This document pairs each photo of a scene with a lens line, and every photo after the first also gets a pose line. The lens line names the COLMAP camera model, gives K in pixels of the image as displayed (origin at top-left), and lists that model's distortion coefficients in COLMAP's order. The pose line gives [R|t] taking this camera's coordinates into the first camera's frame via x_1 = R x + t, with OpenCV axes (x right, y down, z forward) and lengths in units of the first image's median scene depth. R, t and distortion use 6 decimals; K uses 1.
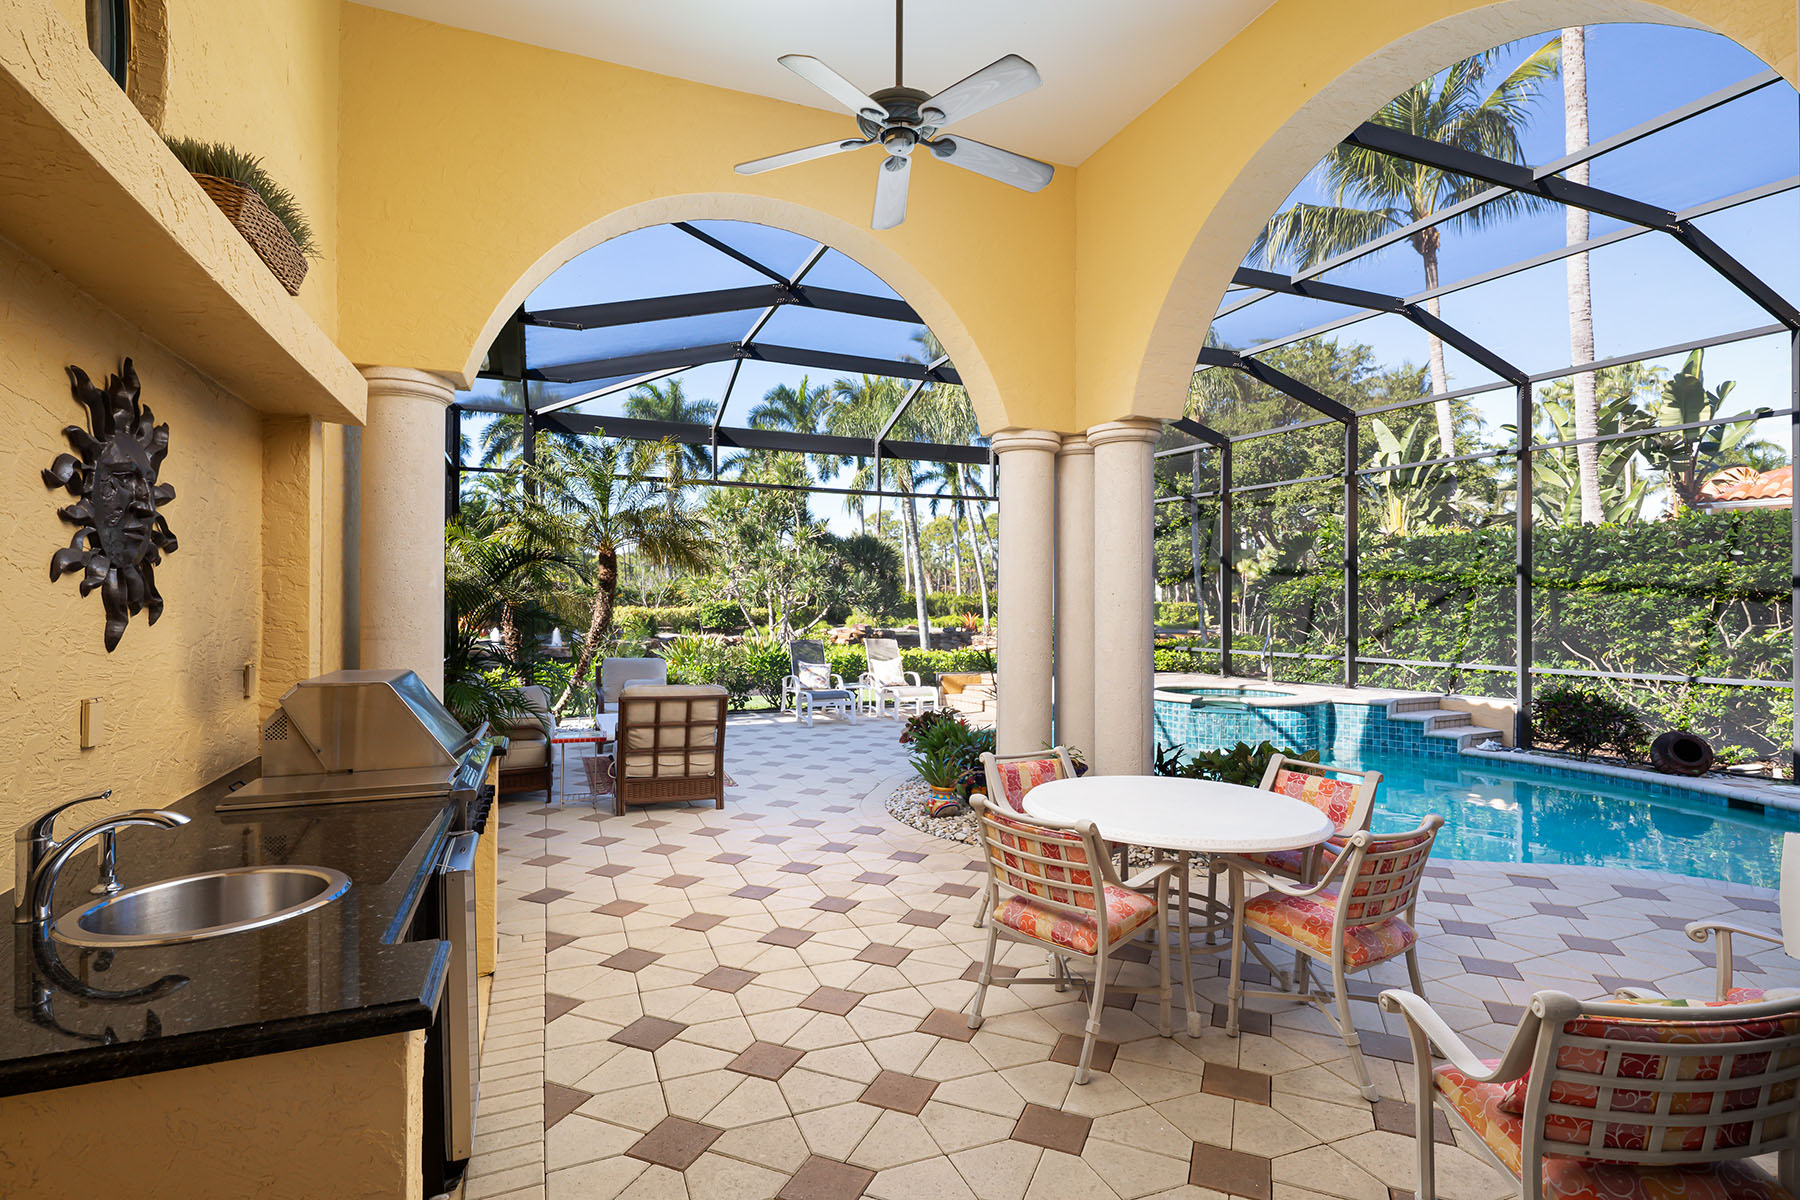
lens RADIAL K [[872.2, 0, 901.5], [0, 872.2, 600.1], [0, 0, 1]] dist [-0.000422, -0.001471]
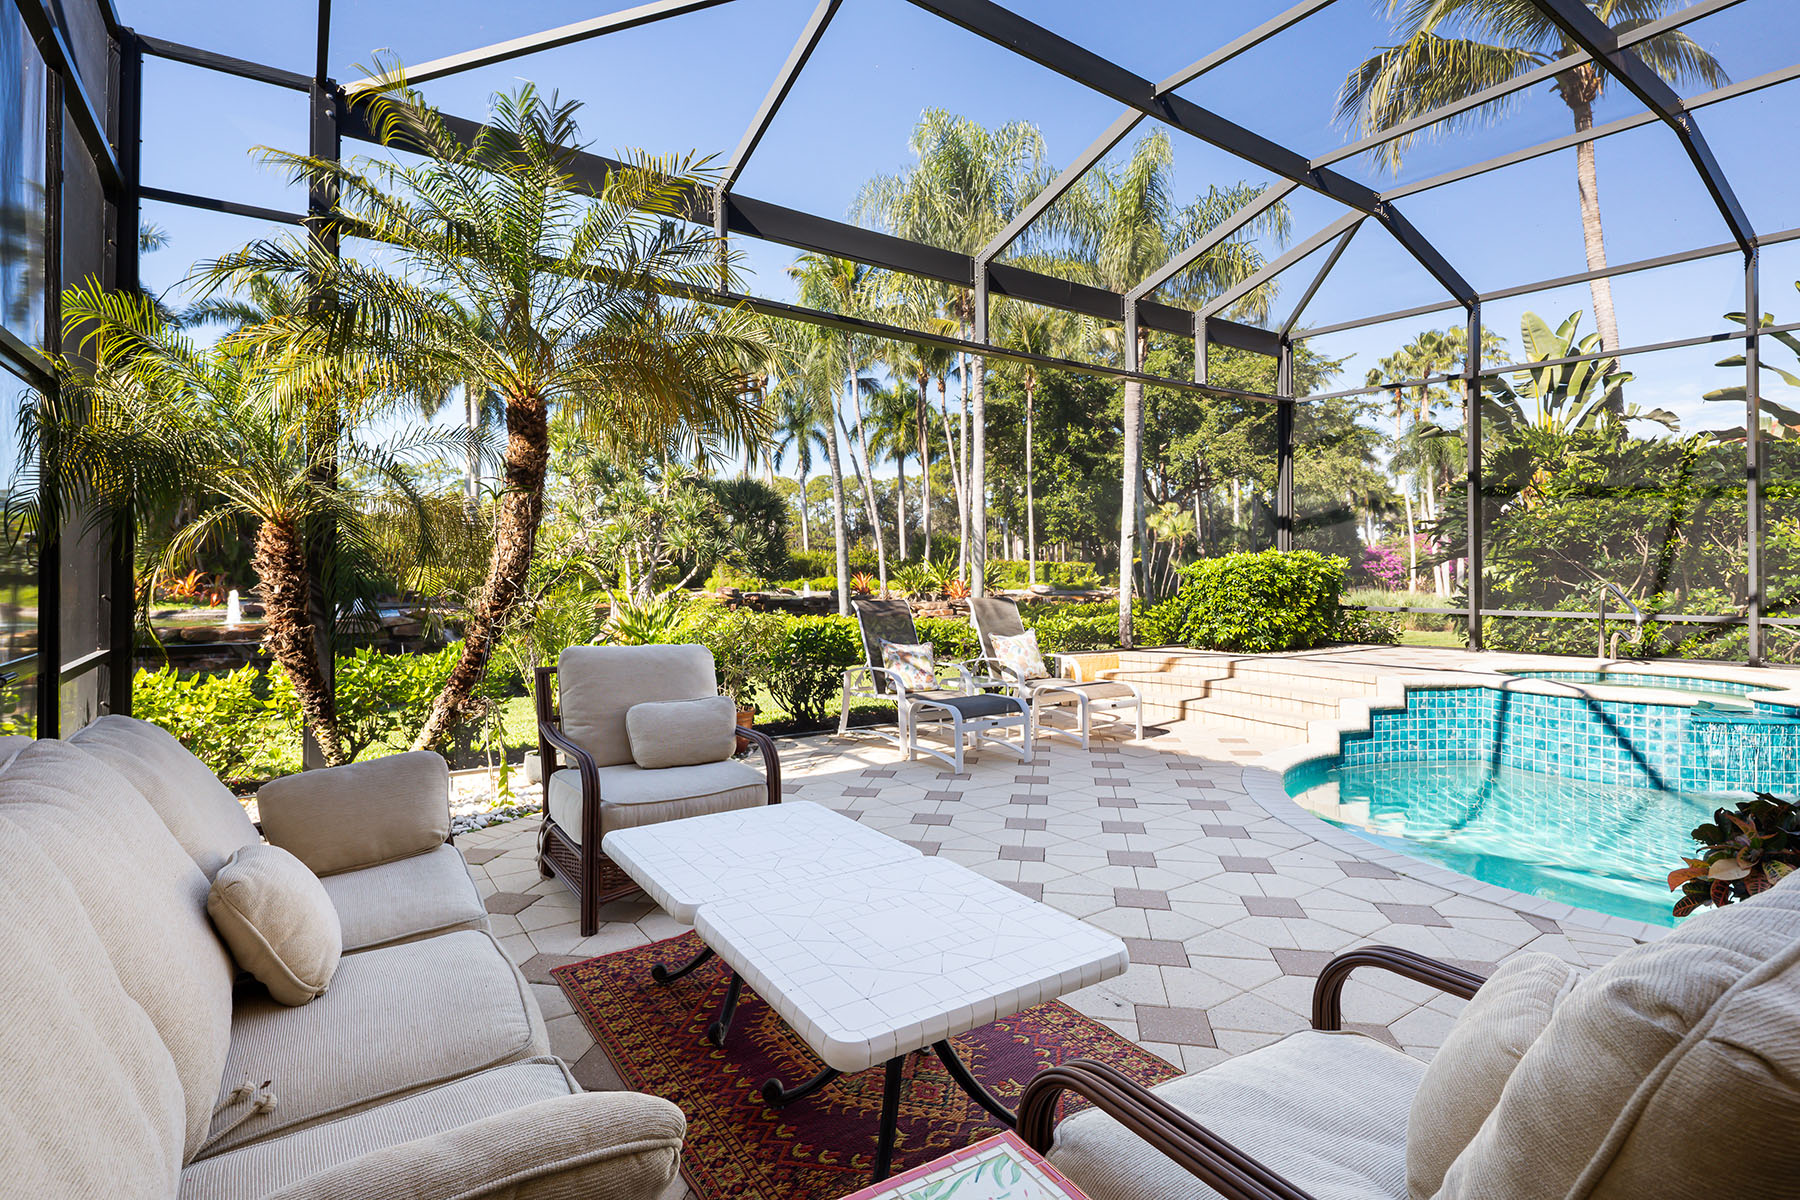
lens RADIAL K [[872.2, 0, 897.1], [0, 872.2, 572.1], [0, 0, 1]] dist [-0.000422, -0.001471]
pose [[0.977592, -0.002236, 0.210494, -0.083443], [0.000856, 0.999978, 0.006647, 0.009423], [-0.210505, -0.006318, 0.977572, 0.178475]]
